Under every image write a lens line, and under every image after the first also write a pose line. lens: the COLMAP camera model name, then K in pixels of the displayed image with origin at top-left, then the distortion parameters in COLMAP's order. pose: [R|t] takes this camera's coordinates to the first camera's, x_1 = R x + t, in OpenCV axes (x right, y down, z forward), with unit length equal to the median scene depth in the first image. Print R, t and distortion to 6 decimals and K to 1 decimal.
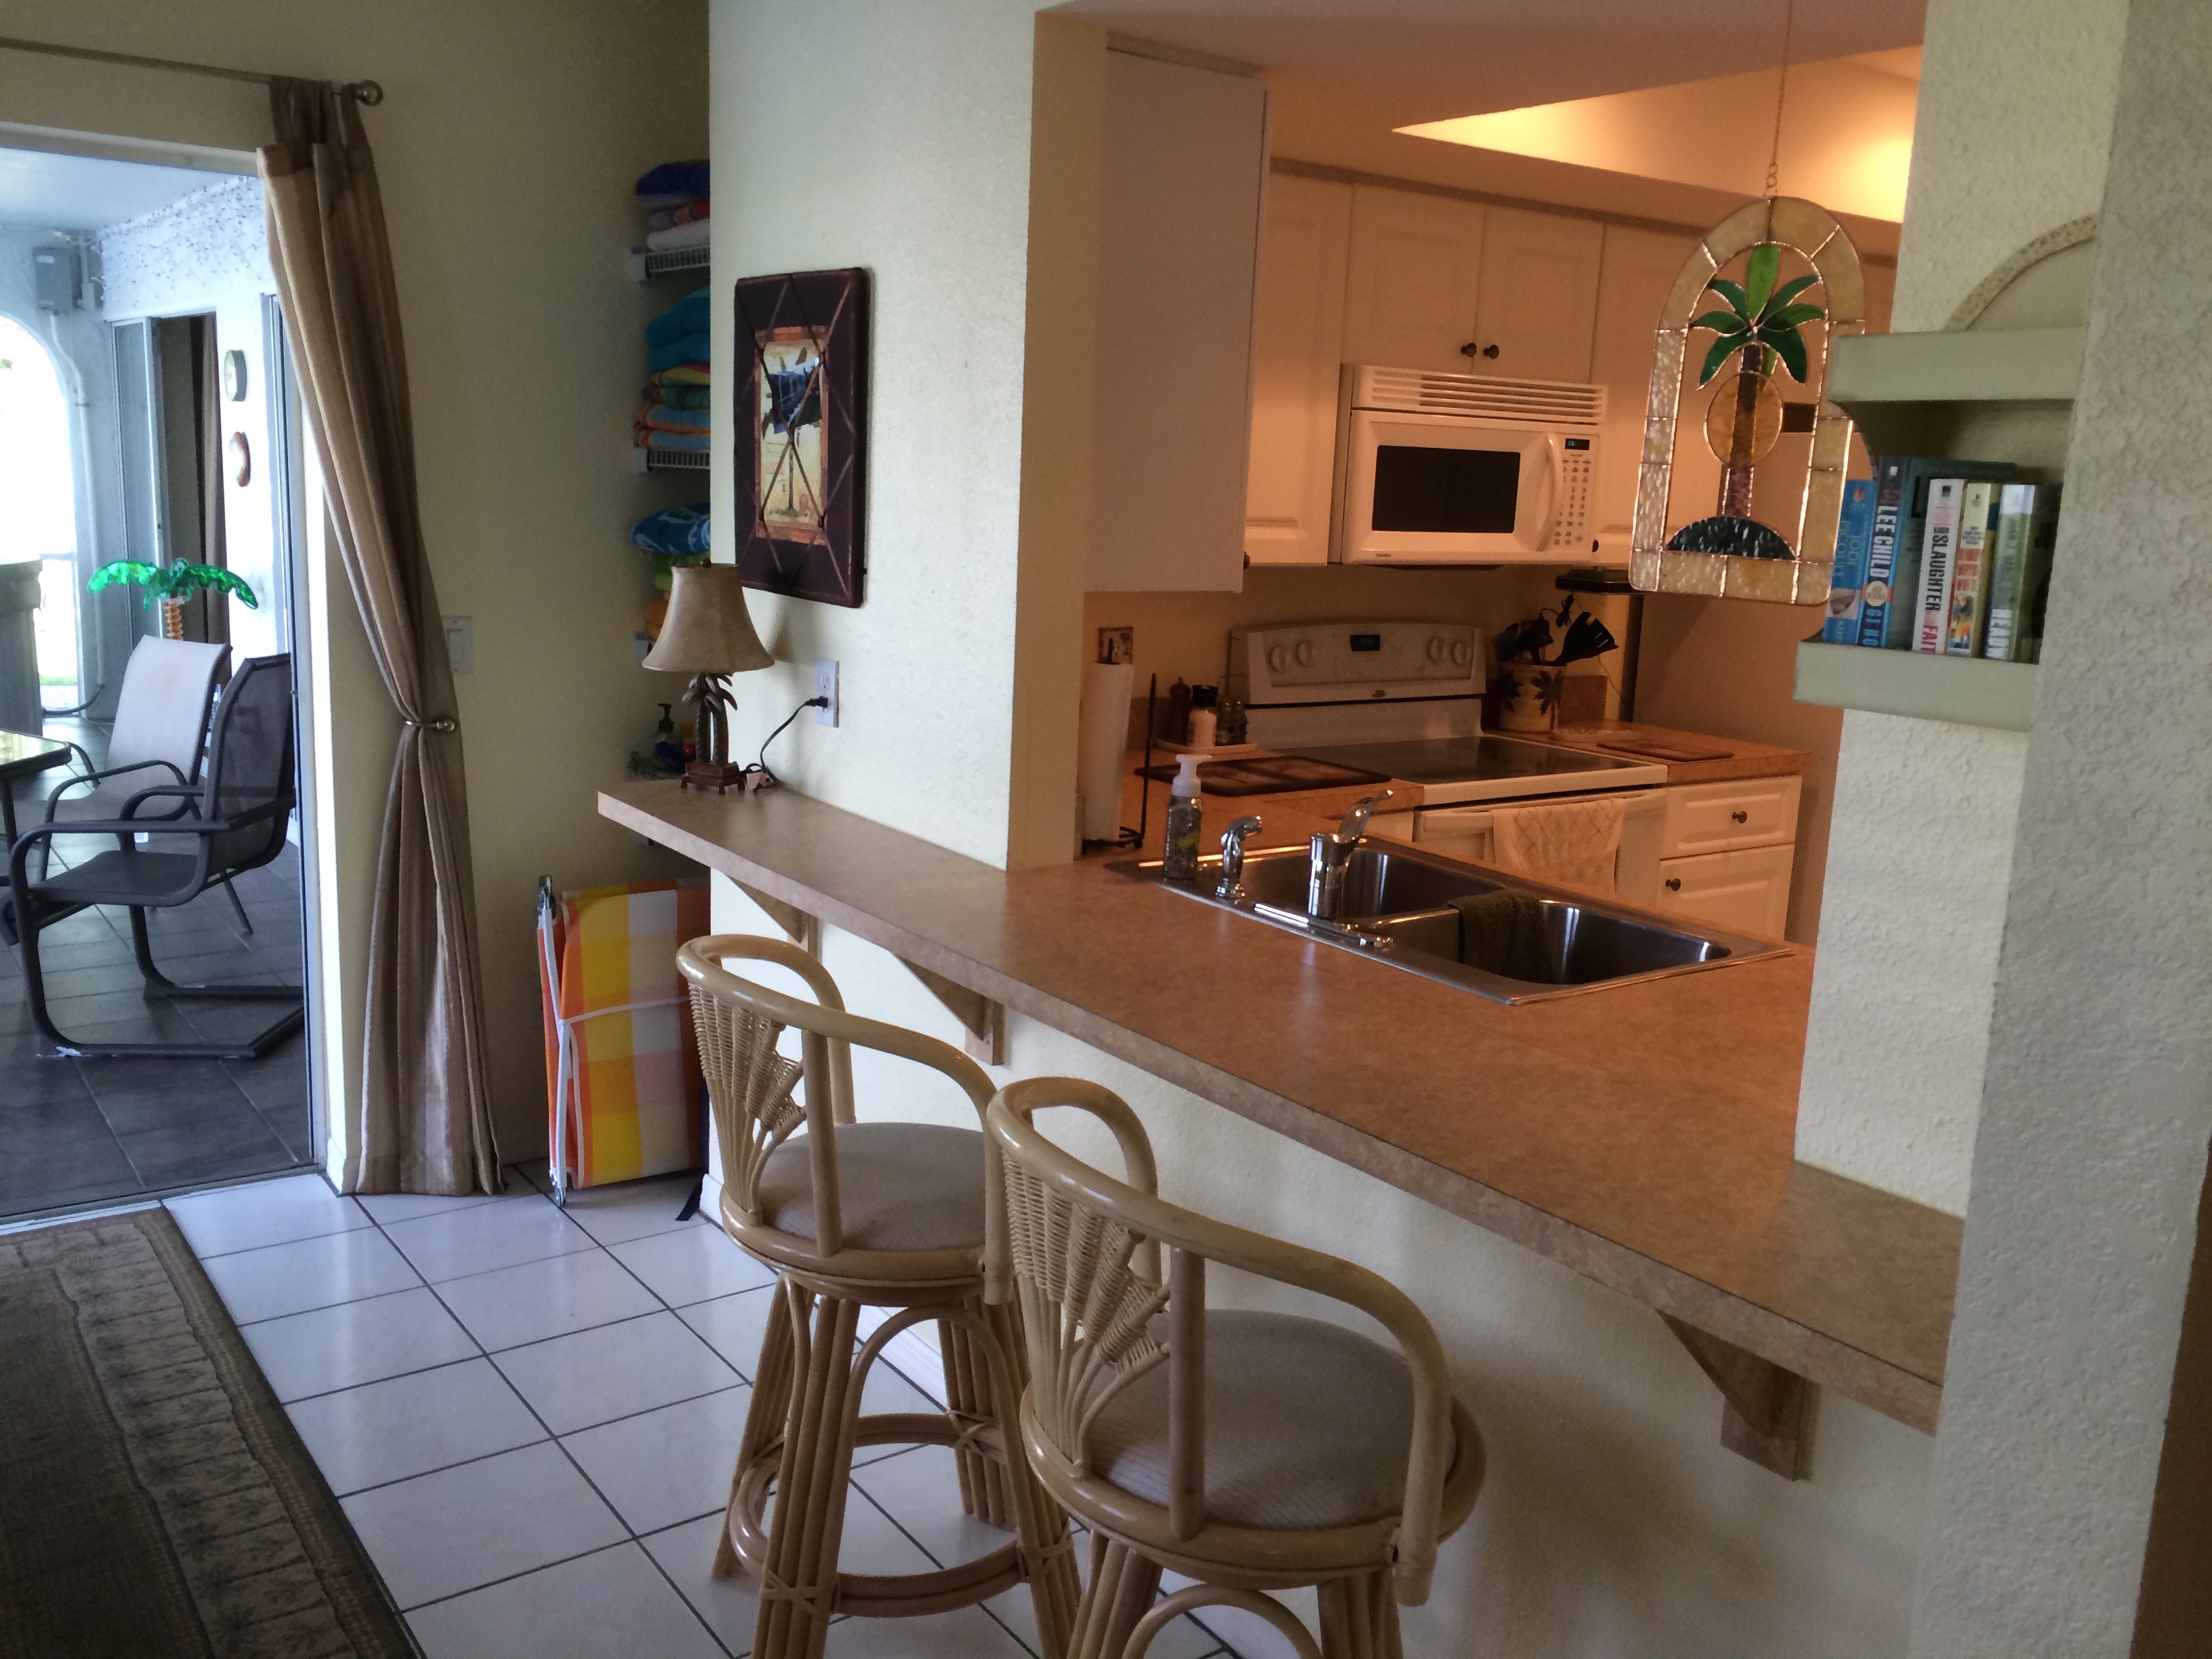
lens RADIAL K [[1888.0, 0, 1100.1], [0, 1888.0, 827.9], [0, 0, 1]] dist [0.046065, -0.042401]
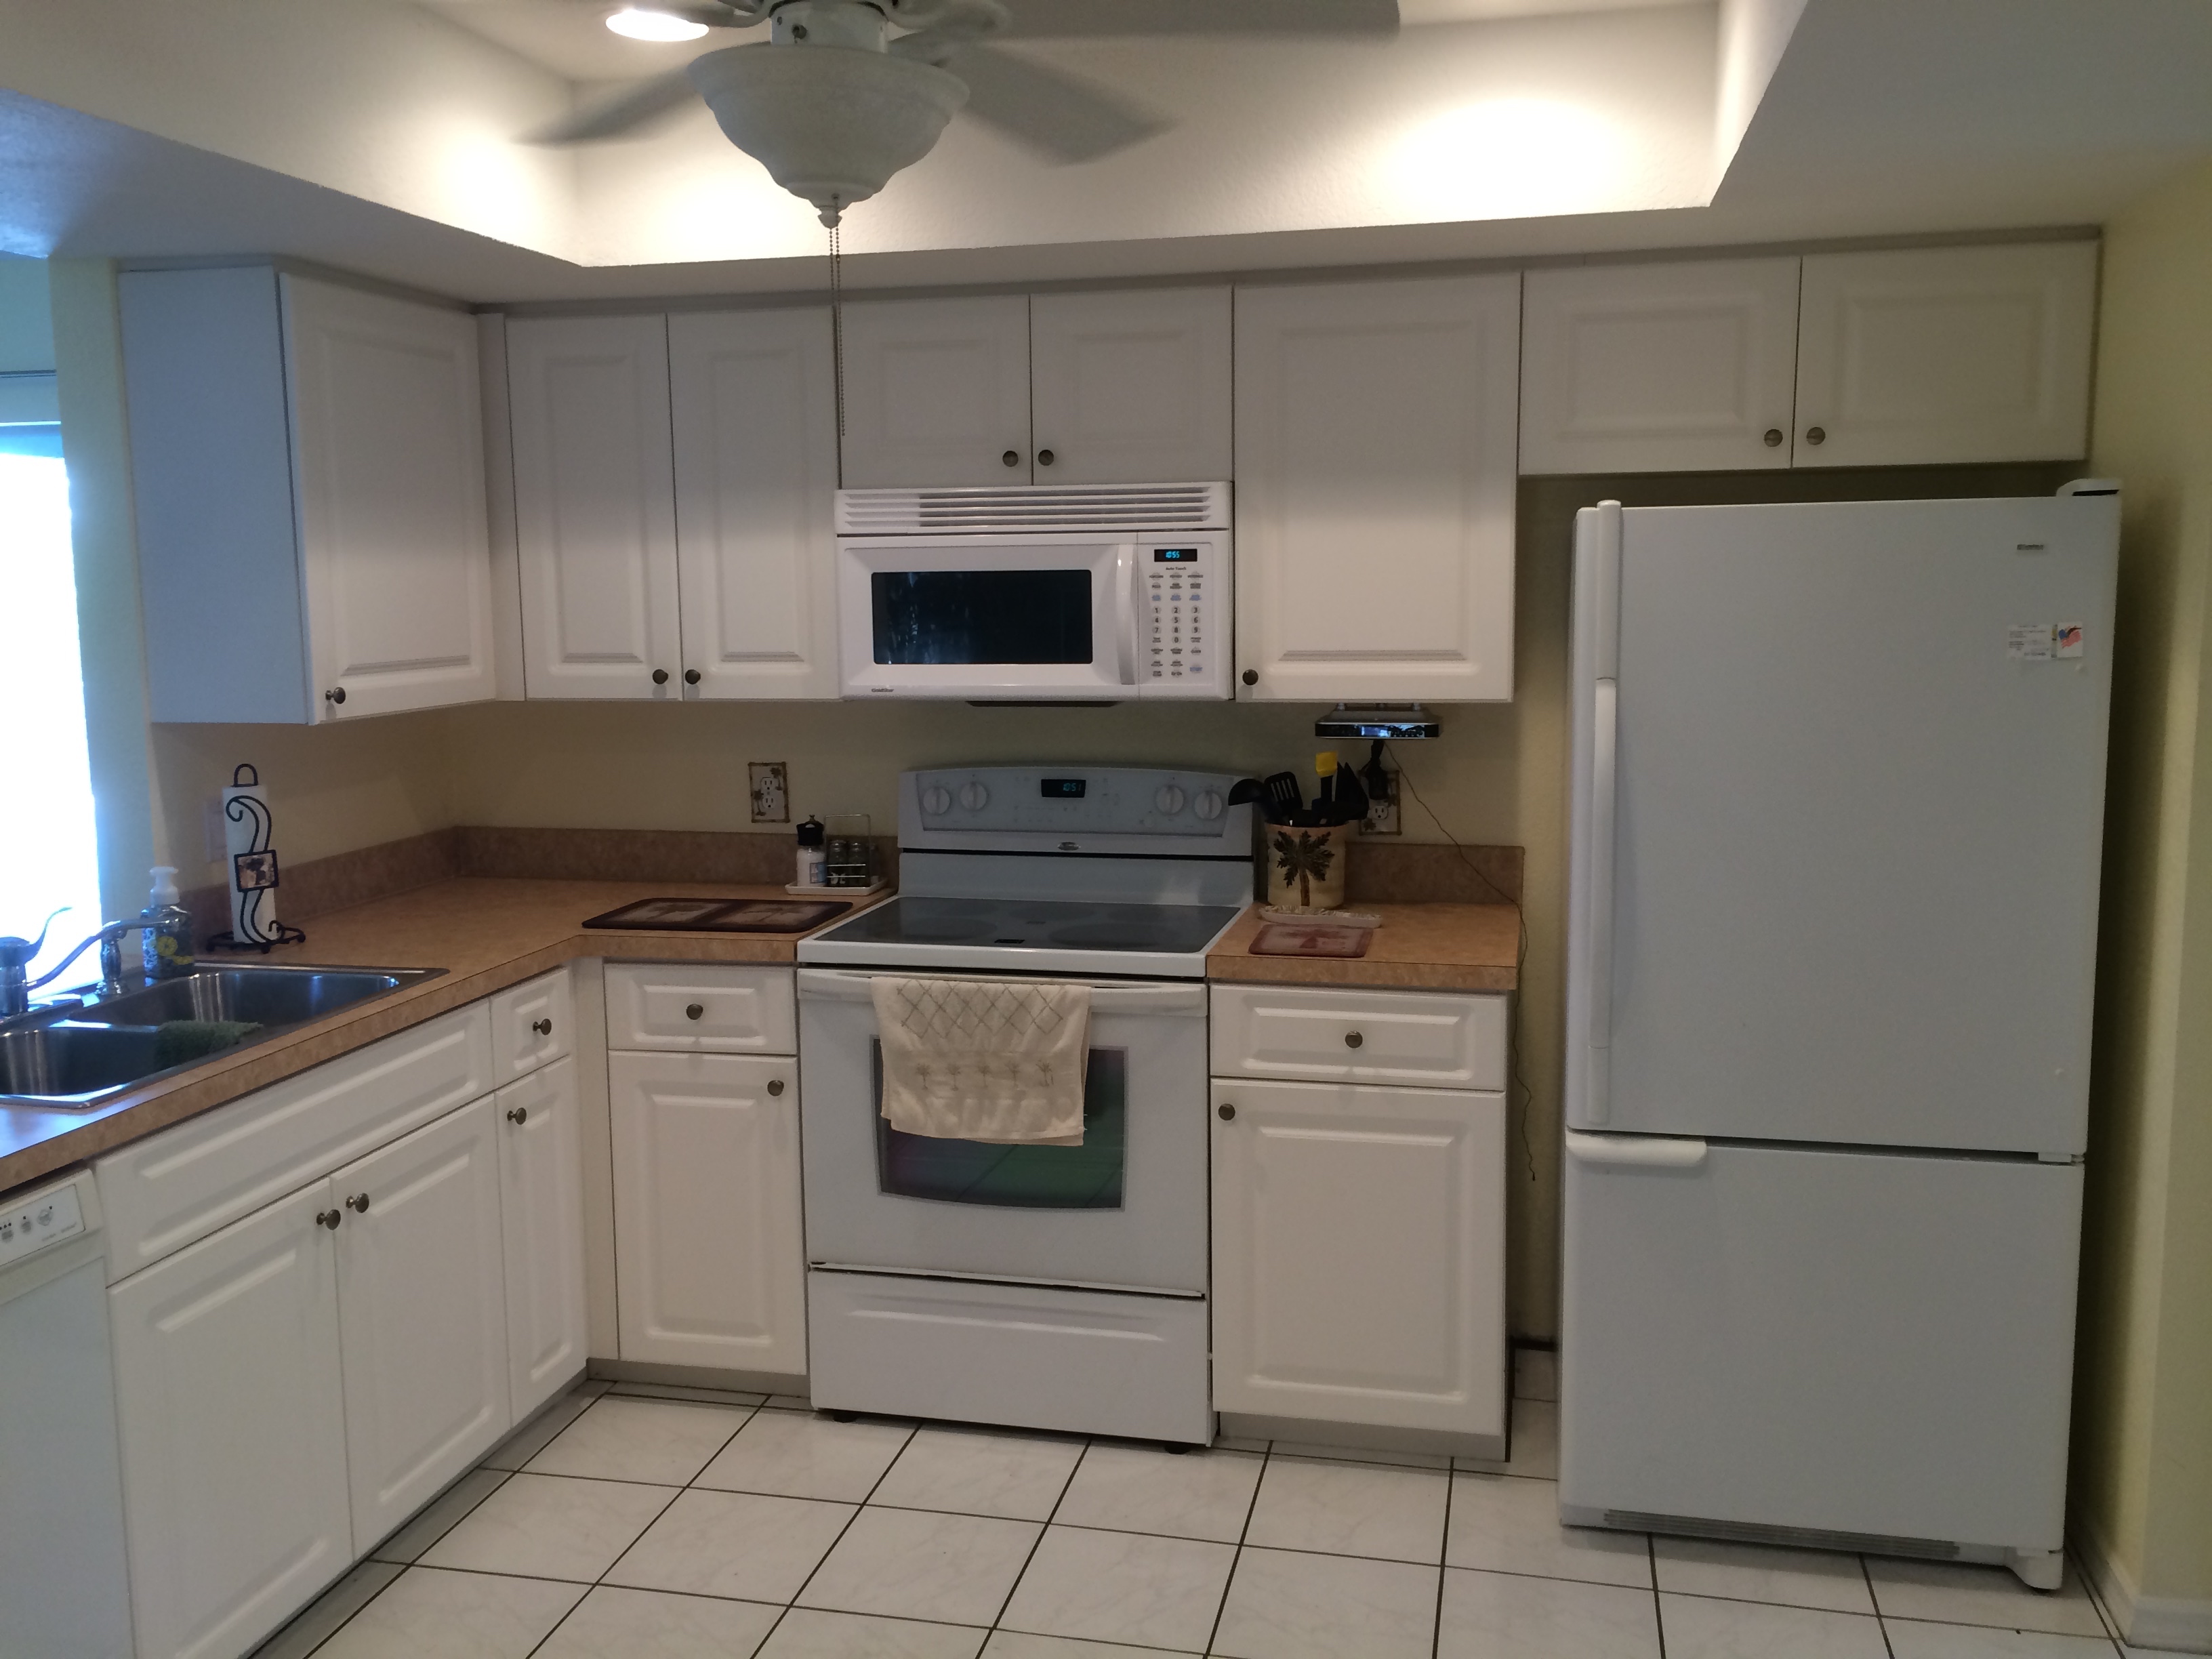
lens RADIAL K [[1888.0, 0, 1097.8], [0, 1888.0, 827.7], [0, 0, 1]] dist [0.046065, -0.042401]
pose [[0.662005, 0.047535, -0.747990, 0.843151], [-0.101696, 0.994454, -0.026807, -0.059325], [0.742568, 0.093814, 0.663168, 0.440906]]
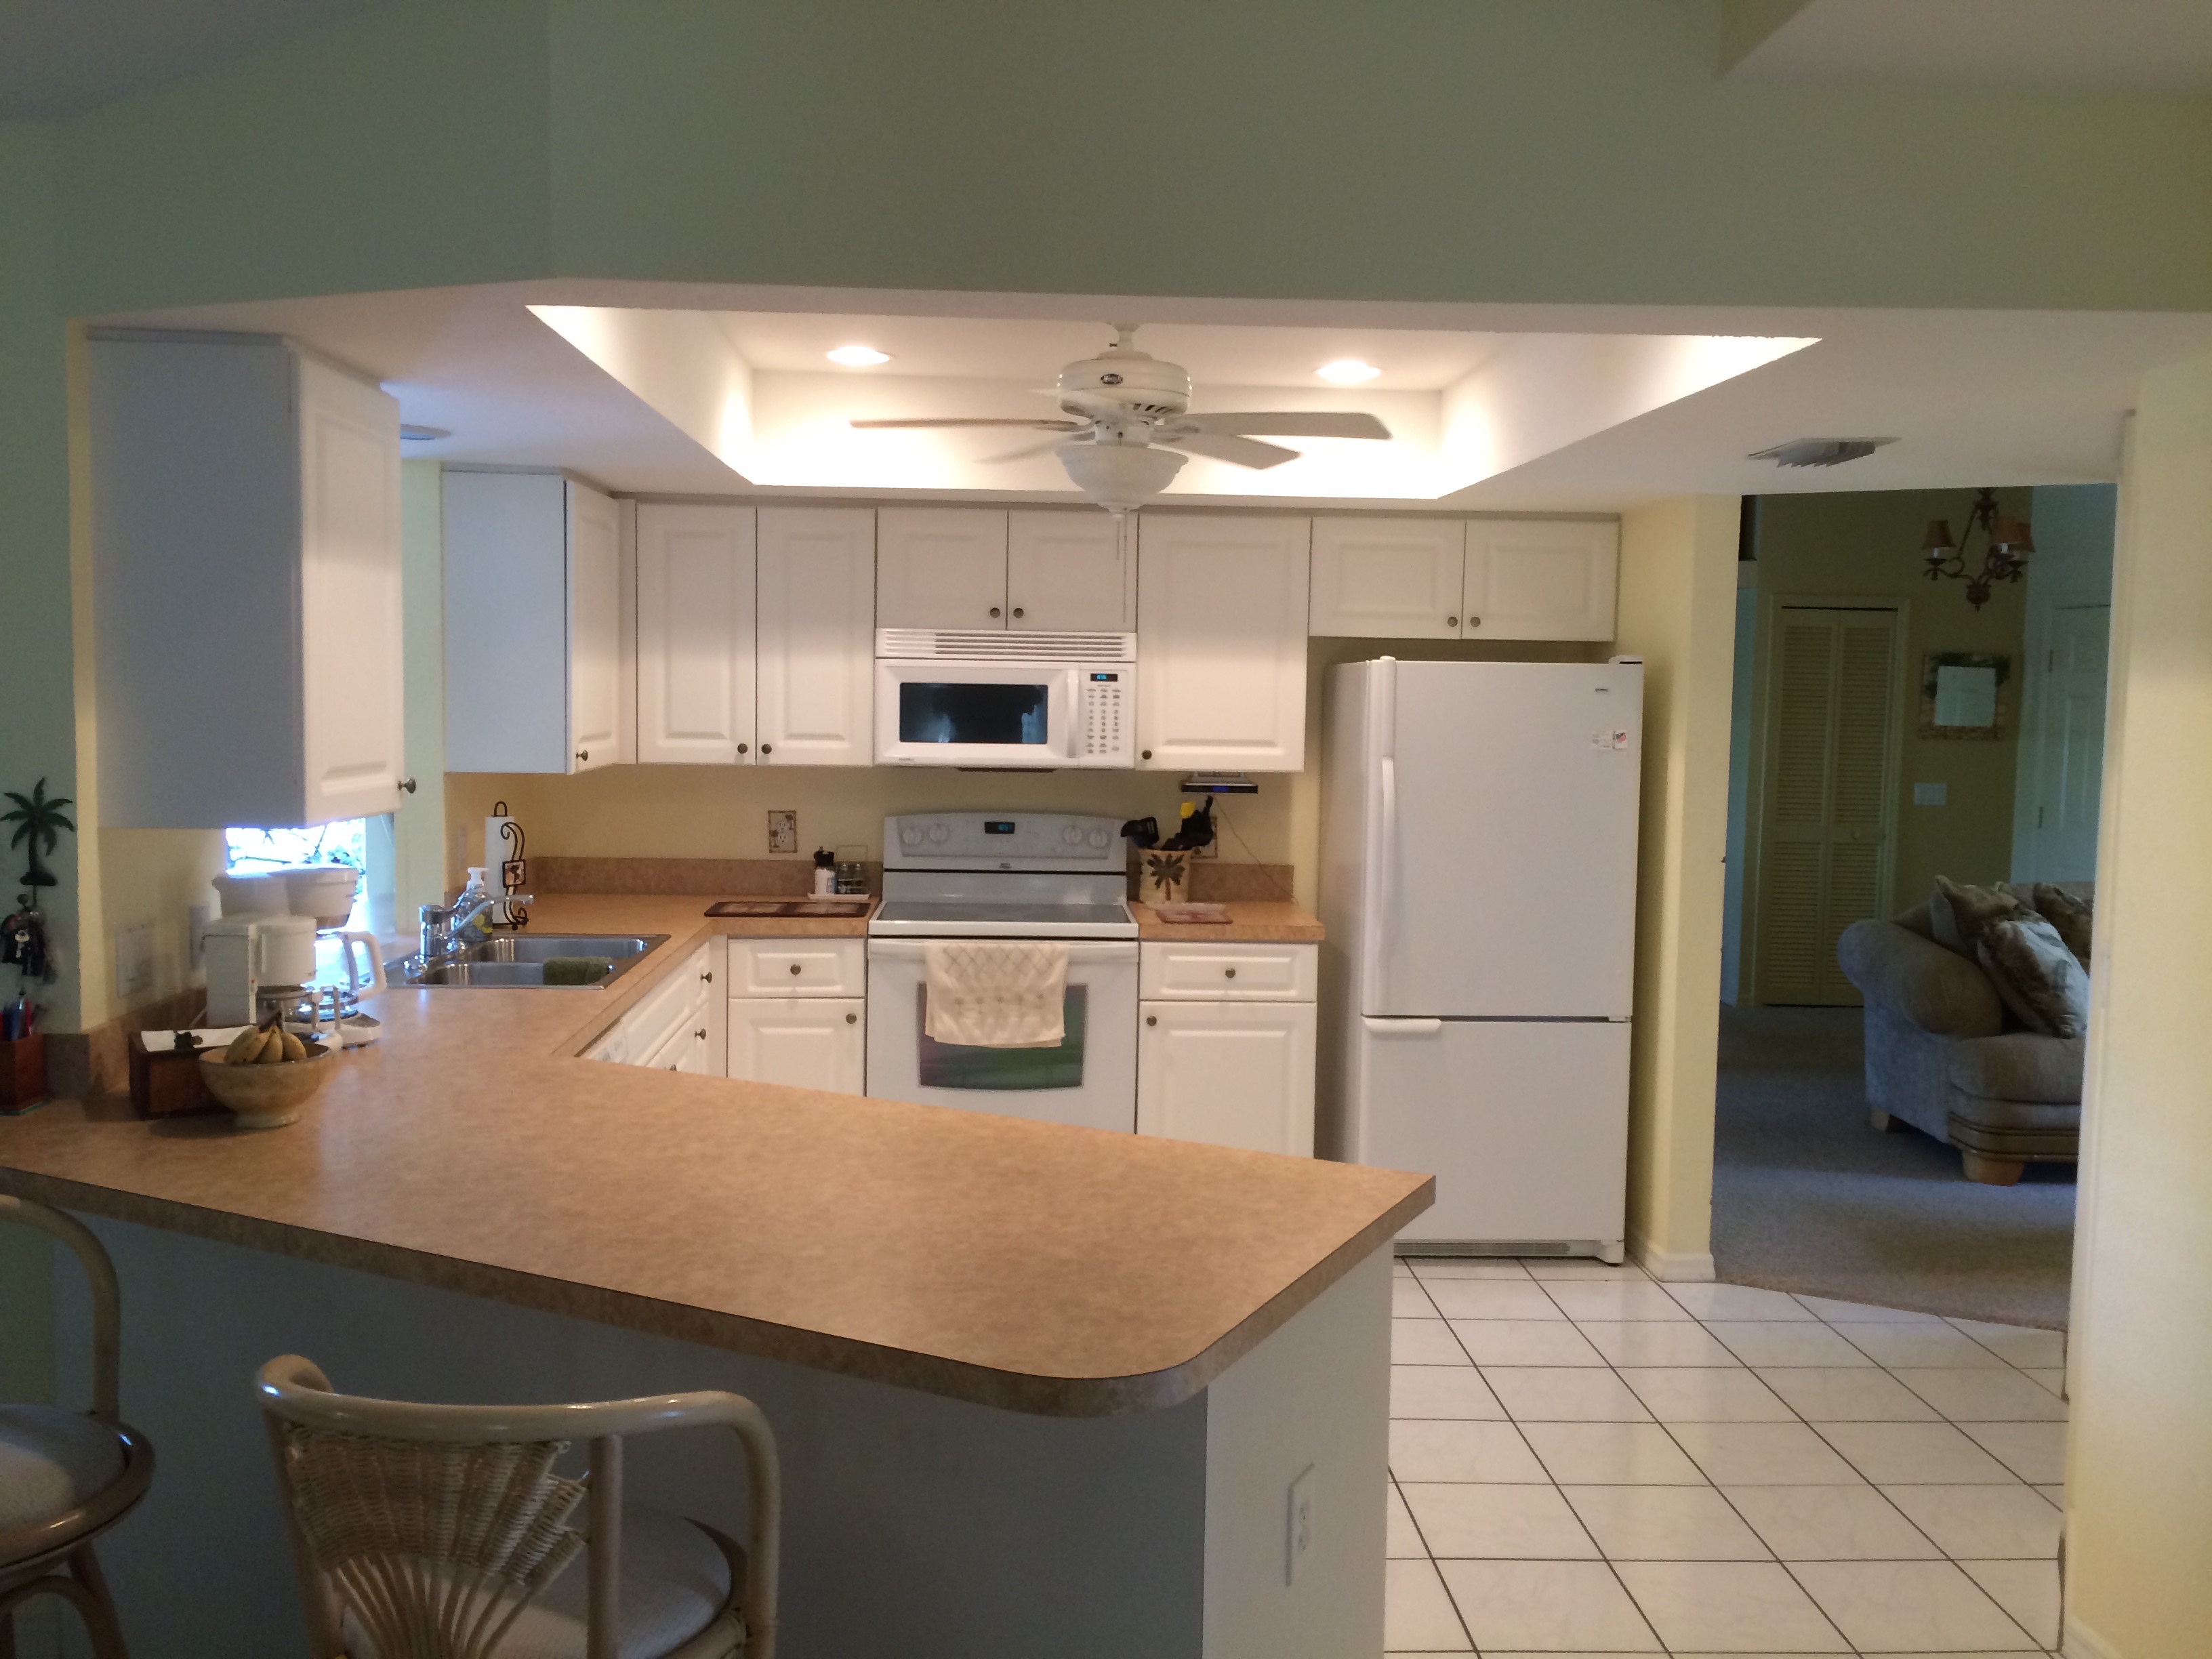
lens RADIAL K [[1888.0, 0, 1100.5], [0, 1888.0, 813.5], [0, 0, 1]] dist [0.046065, -0.042401]
pose [[0.842673, 0.007362, -0.538376, 0.948303], [-0.082396, 0.989892, -0.115431, 0.041313], [0.532084, 0.141631, 0.834762, -0.077021]]
